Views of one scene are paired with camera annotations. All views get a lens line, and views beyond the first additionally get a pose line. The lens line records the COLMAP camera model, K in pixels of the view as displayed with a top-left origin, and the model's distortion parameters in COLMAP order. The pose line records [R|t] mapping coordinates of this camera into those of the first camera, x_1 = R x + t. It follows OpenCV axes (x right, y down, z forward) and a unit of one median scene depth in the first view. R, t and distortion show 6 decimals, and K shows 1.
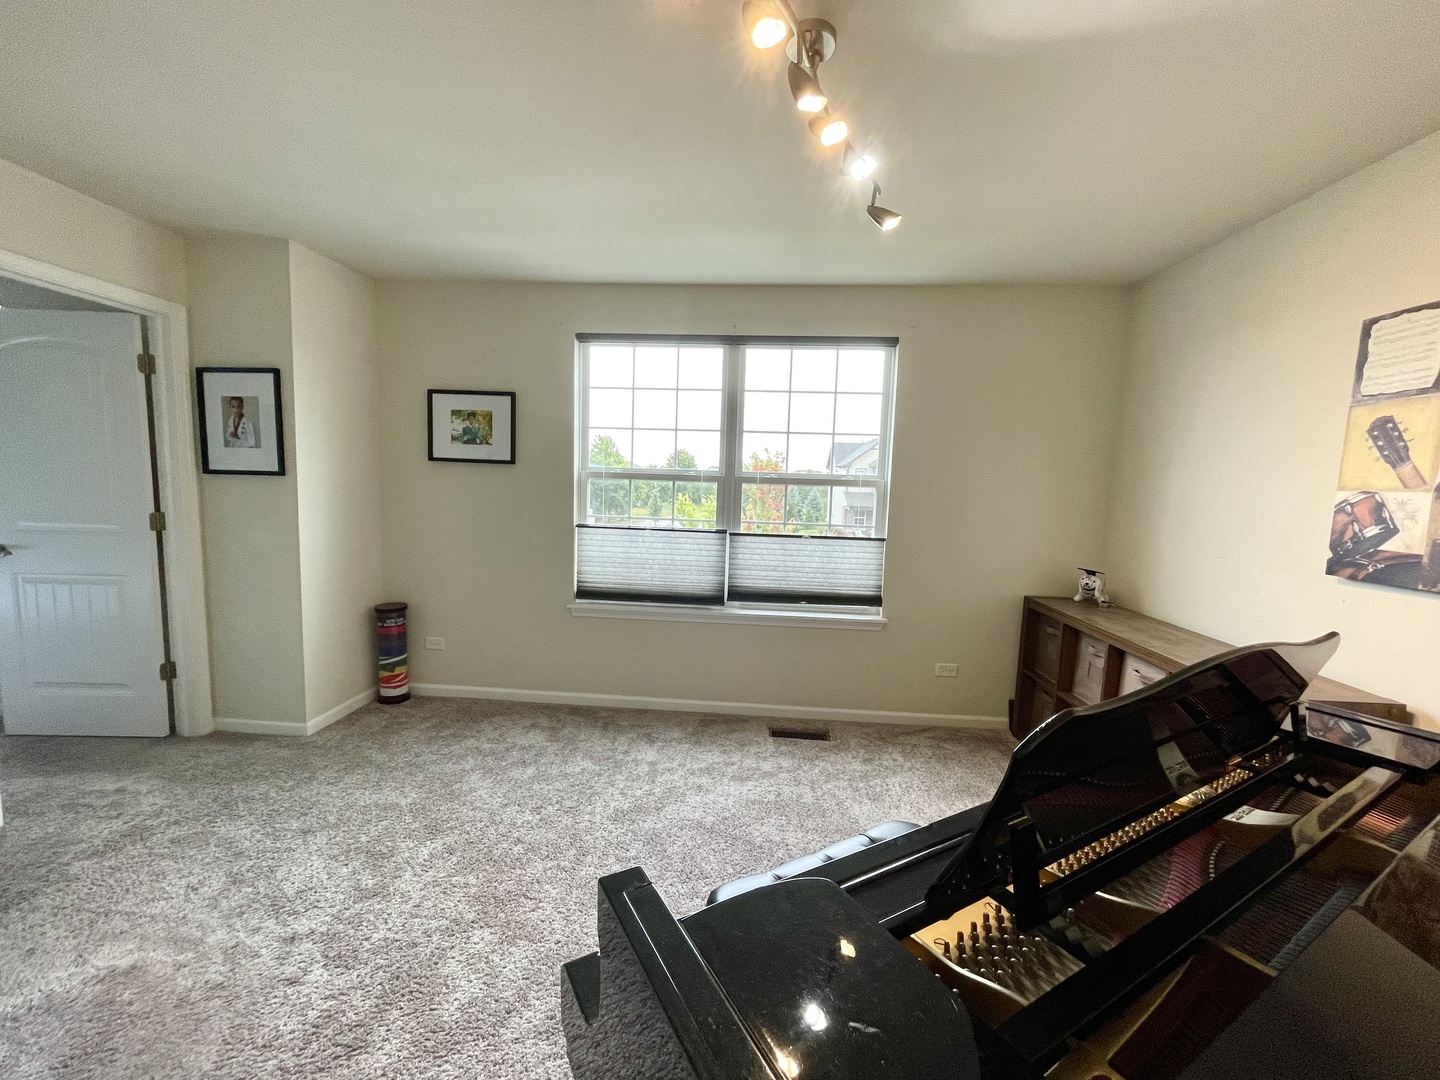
lens RADIAL K [[581.3, 0, 720.0], [0, 581.3, 540.0], [0, 0, 1]] dist [-0.002720, -0.000102]
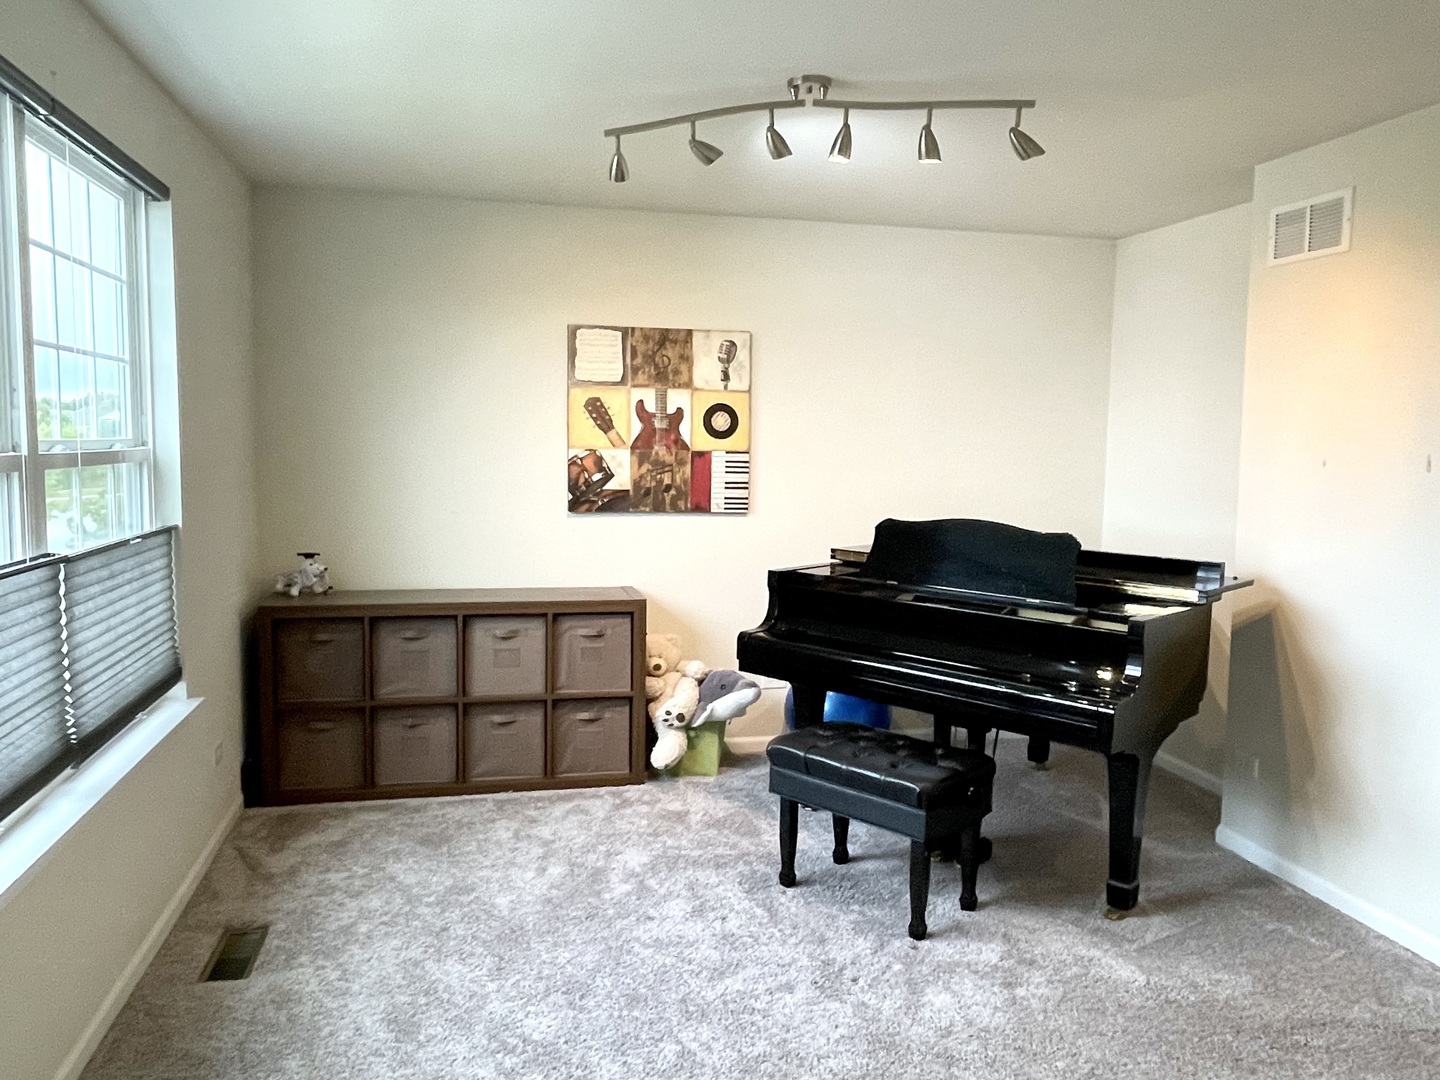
lens RADIAL K [[1047.1, 0, 720.0], [0, 1047.1, 540.0], [0, 0, 1]] dist [-0.000057, 0.000700]
pose [[-0.288455, -0.124115, 0.949415, -1.438791], [0.073933, 0.985716, 0.151323, -0.229579], [-0.954635, 0.113843, -0.275158, 1.431465]]
